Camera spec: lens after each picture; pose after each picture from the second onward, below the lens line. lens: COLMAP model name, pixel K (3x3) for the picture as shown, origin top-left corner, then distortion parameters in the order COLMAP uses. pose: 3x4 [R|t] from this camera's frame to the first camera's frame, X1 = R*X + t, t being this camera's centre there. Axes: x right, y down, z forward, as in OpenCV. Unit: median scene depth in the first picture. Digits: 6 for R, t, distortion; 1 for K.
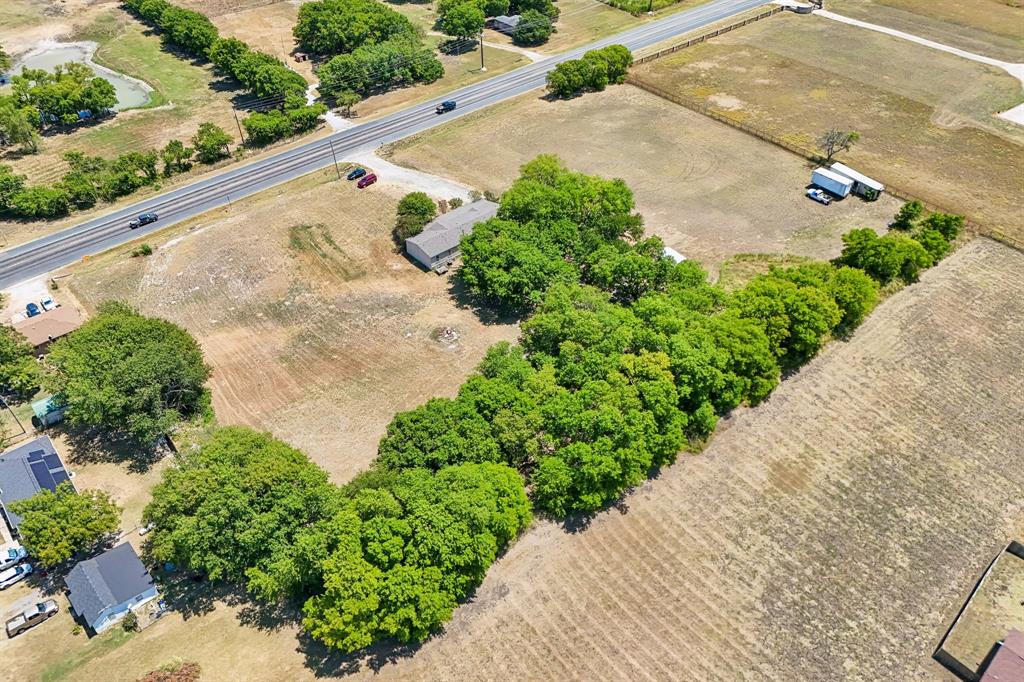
lens RADIAL K [[753.5, 0, 510.1], [0, 753.5, 340.8], [0, 0, 1]] dist [0.079559, -0.082434]
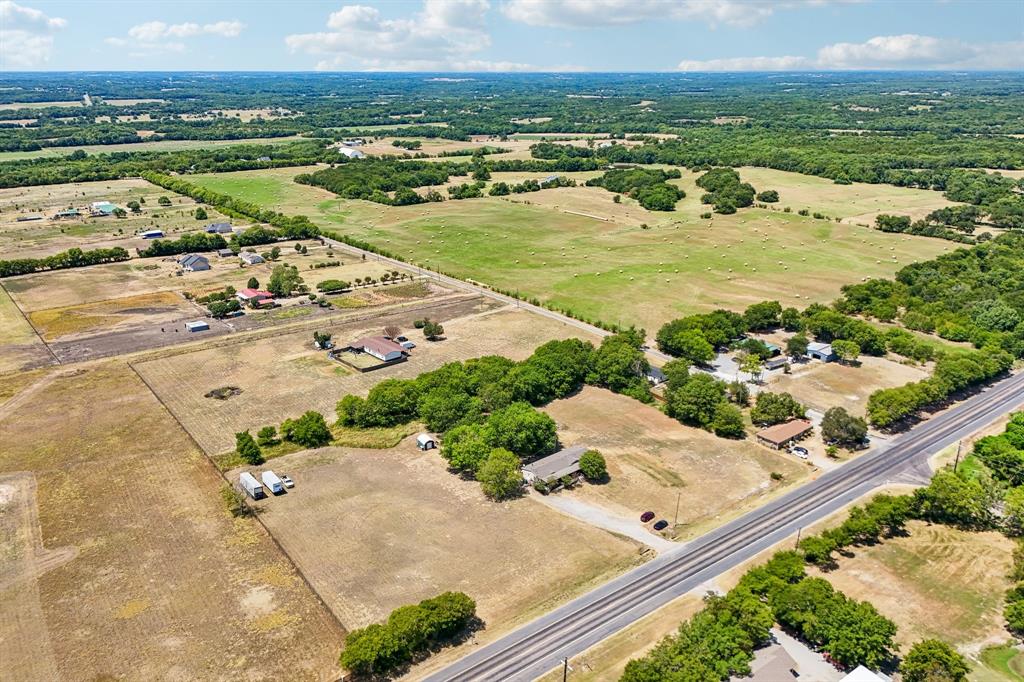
lens RADIAL K [[764.6, 0, 512.0], [0, 764.6, 341.0], [0, 0, 1]] dist [0.095236, -0.114663]
pose [[-0.999446, -0.021447, 0.025440, -0.005369], [0.011561, 0.493100, 0.869896, -1.481490], [-0.031201, 0.869708, -0.492579, 1.460268]]
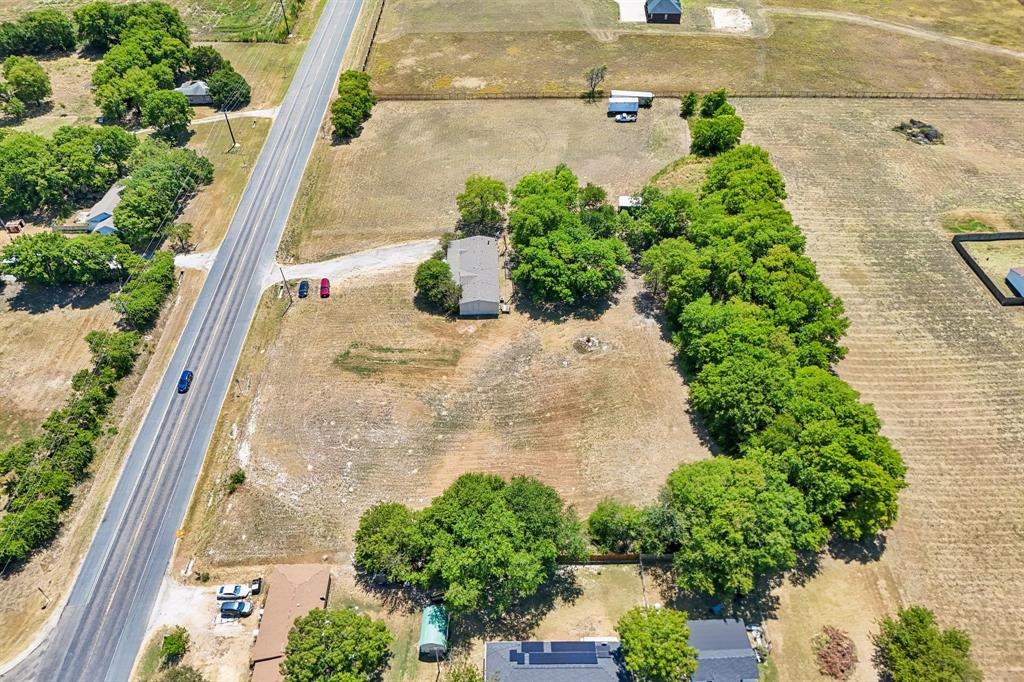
lens RADIAL K [[753.5, 0, 510.1], [0, 753.5, 340.8], [0, 0, 1]] dist [0.079559, -0.082434]
pose [[0.641333, -0.536698, 0.548312, -0.633500], [0.517514, 0.830186, 0.207292, -0.249634], [-0.566455, 0.150816, 0.810175, 0.136088]]
